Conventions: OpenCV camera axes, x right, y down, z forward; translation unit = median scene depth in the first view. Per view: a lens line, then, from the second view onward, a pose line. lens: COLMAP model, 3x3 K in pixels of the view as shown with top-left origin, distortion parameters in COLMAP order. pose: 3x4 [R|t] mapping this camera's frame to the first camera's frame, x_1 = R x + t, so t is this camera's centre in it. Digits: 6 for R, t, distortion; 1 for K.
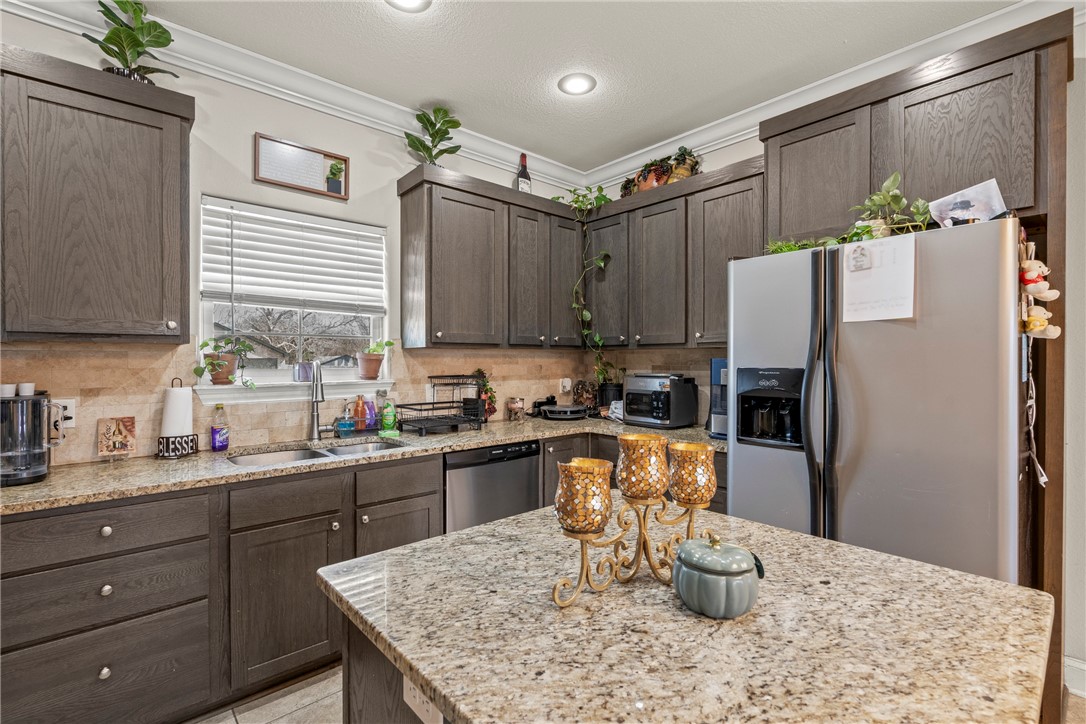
lens RADIAL K [[492.6, 0, 545.2], [0, 492.6, 364.1], [0, 0, 1]] dist [-0.002017, -0.000010]
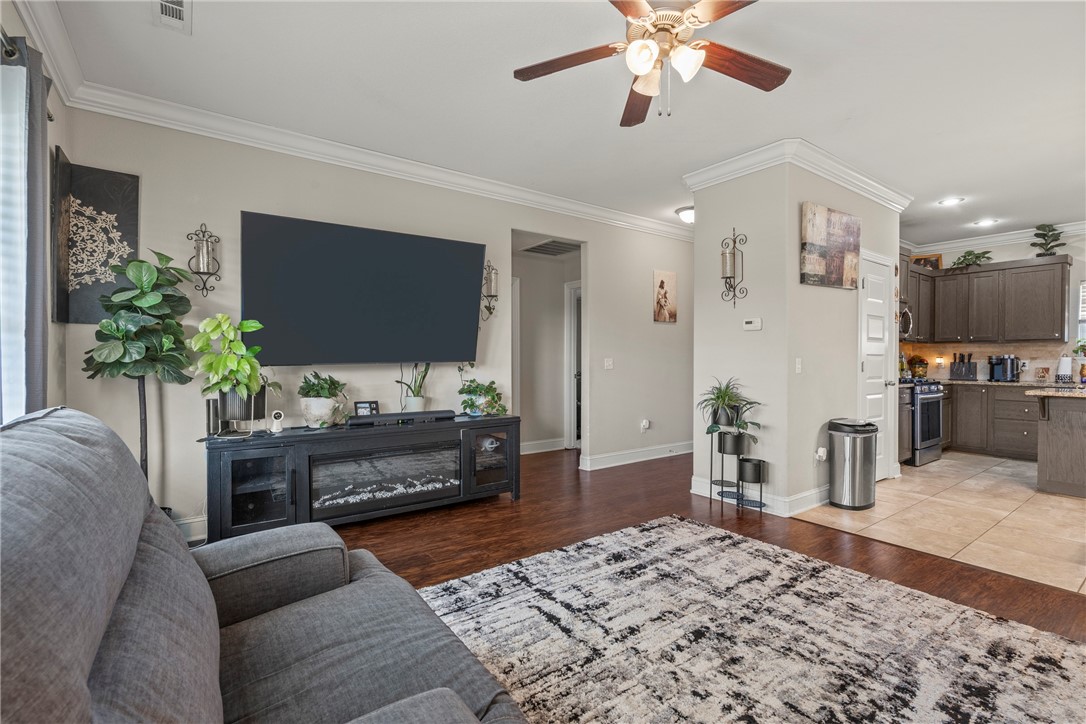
lens RADIAL K [[492.6, 0, 545.4], [0, 492.6, 361.7], [0, 0, 1]] dist [-0.002017, -0.000010]
pose [[-0.096452, 0.012601, -0.995258, 2.328867], [-0.008022, 0.999878, 0.013437, 0.060080], [0.995305, 0.009280, -0.096340, -1.662030]]
